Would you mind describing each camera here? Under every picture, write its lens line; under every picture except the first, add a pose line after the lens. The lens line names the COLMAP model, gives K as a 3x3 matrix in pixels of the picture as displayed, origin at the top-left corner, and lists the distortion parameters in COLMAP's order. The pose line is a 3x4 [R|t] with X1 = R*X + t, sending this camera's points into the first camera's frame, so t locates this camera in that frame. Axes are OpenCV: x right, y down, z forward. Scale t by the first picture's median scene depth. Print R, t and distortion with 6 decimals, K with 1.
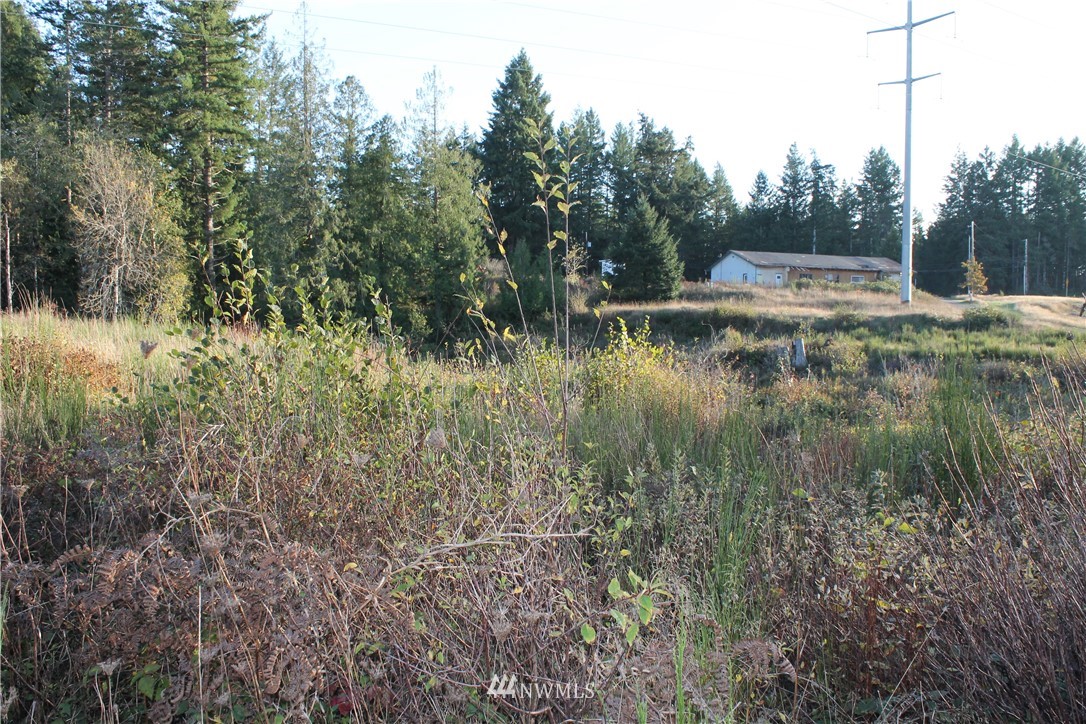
lens RADIAL K [[1001.7, 0, 543.0], [0, 1001.7, 362.0], [0, 0, 1]] dist [-0.093894, 0.015877]
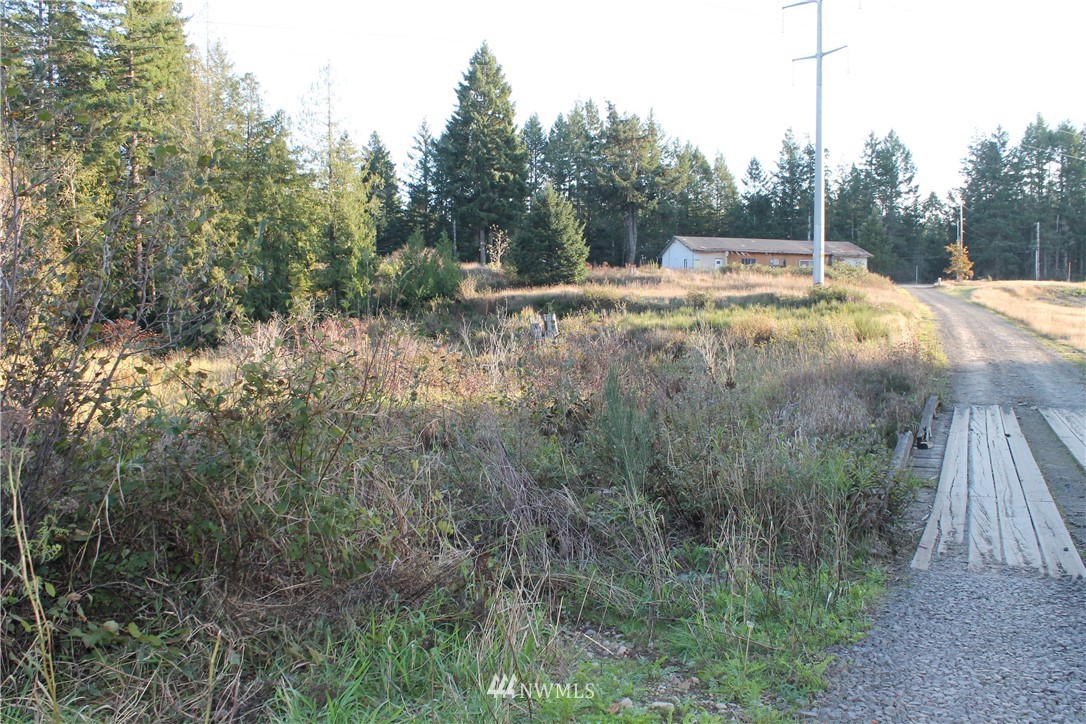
lens RADIAL K [[1001.7, 0, 543.0], [0, 1001.7, 362.0], [0, 0, 1]] dist [-0.093894, 0.015877]
pose [[0.993182, -0.000805, -0.116571, 0.156550], [0.001042, 0.999998, 0.001968, 0.009194], [0.116569, -0.002076, 0.993180, 0.004991]]
